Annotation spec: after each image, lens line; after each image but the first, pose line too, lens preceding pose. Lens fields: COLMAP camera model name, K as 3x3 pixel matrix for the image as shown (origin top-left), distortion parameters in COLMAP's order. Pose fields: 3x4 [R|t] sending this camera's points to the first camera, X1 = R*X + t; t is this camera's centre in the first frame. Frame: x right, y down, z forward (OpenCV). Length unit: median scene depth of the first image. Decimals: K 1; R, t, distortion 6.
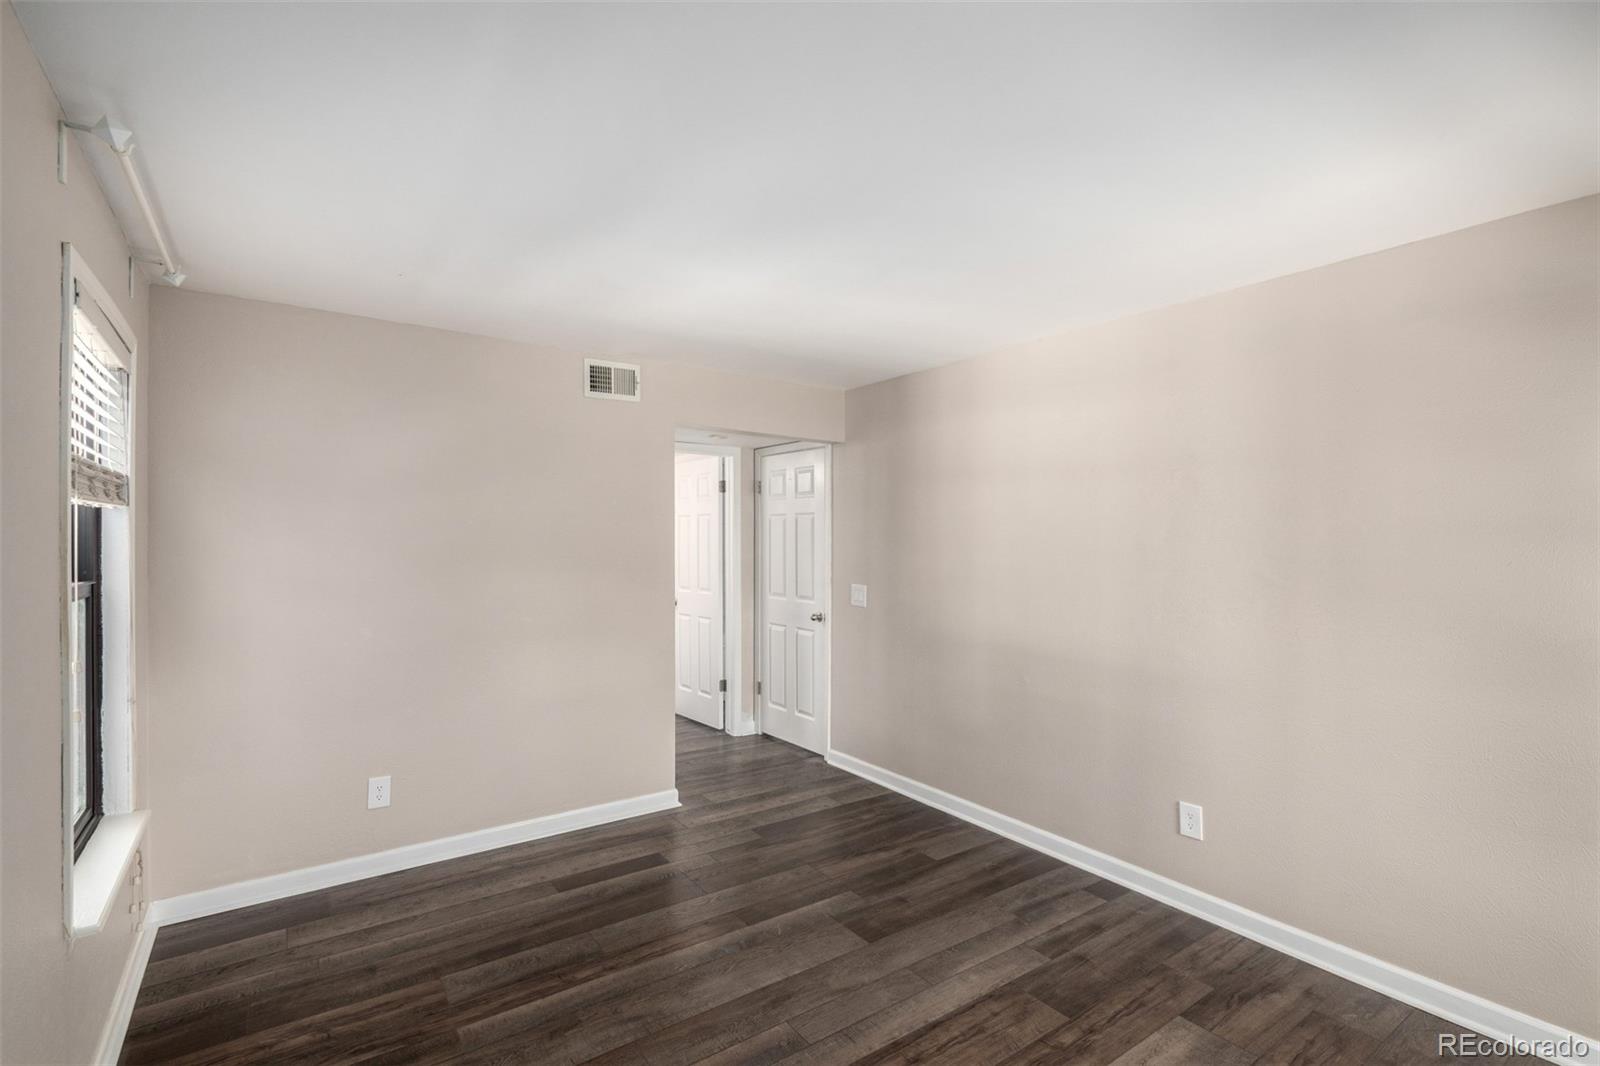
lens RADIAL K [[735.4, 0, 799.7], [0, 735.4, 539.6], [0, 0, 1]] dist [-0.000993, 0.000271]
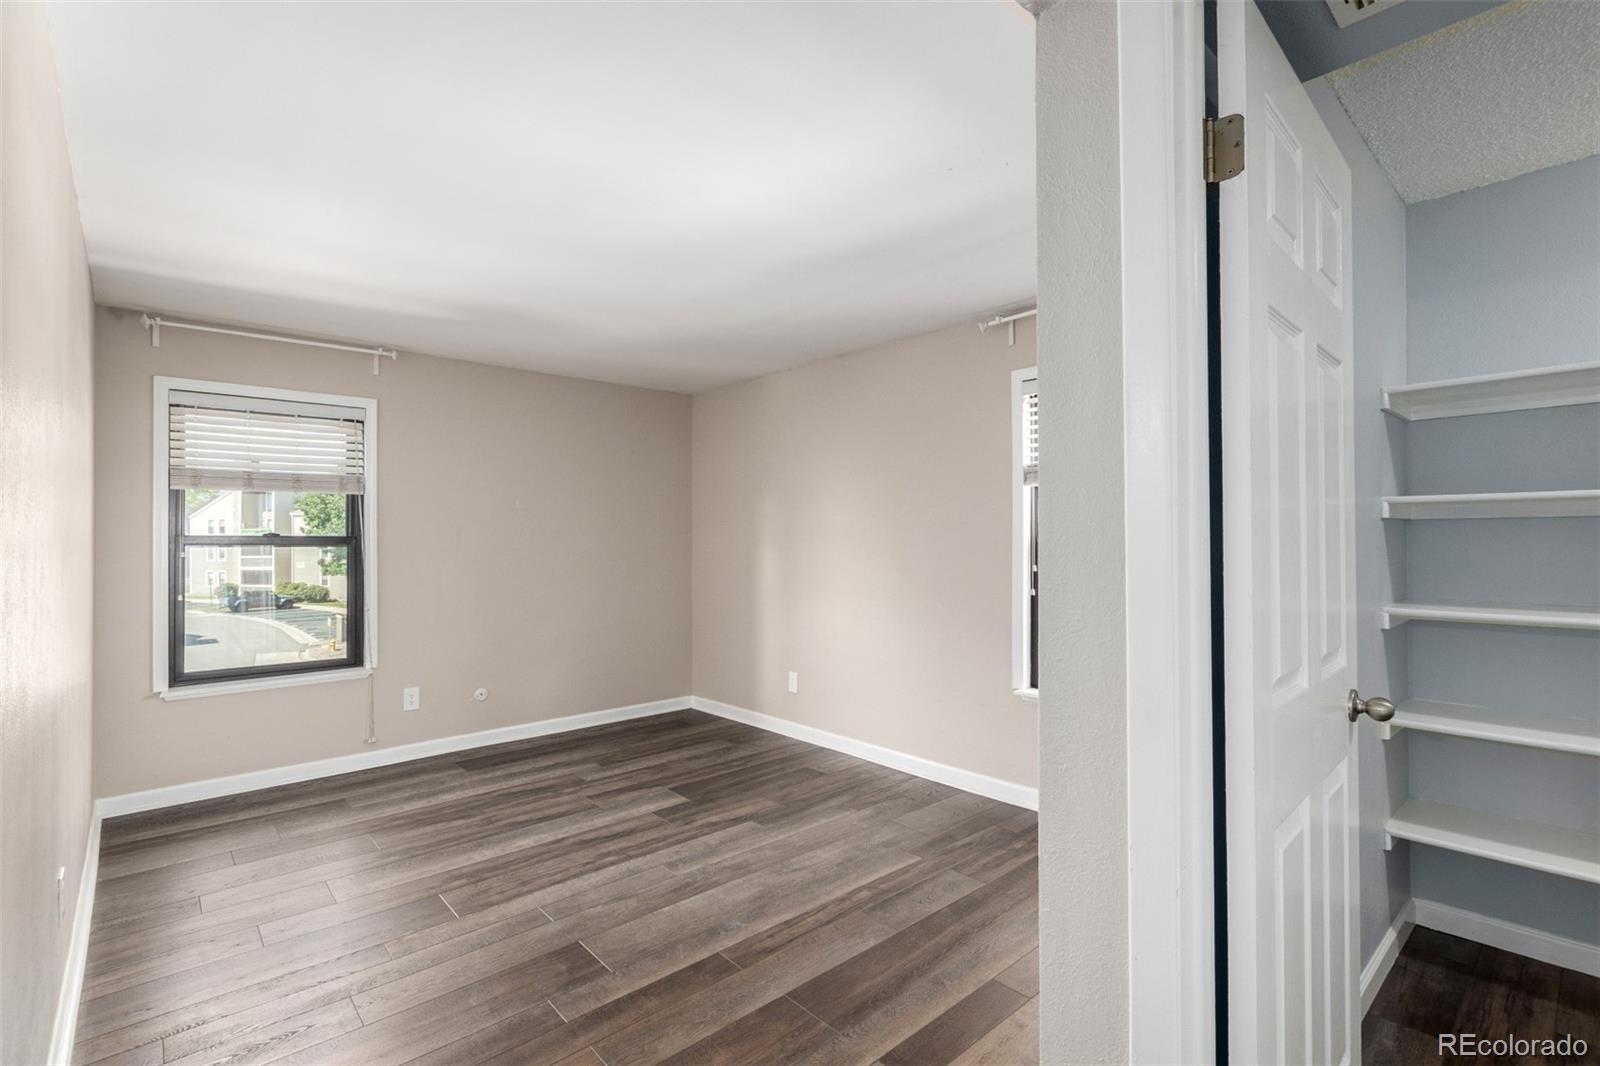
lens RADIAL K [[735.4, 0, 794.6], [0, 735.4, 531.3], [0, 0, 1]] dist [-0.000993, 0.000271]
pose [[-0.994511, -0.000823, -0.104631, -0.079340], [0.000260, 0.999946, -0.010343, 0.067460], [0.104634, -0.010313, -0.994457, 2.140739]]
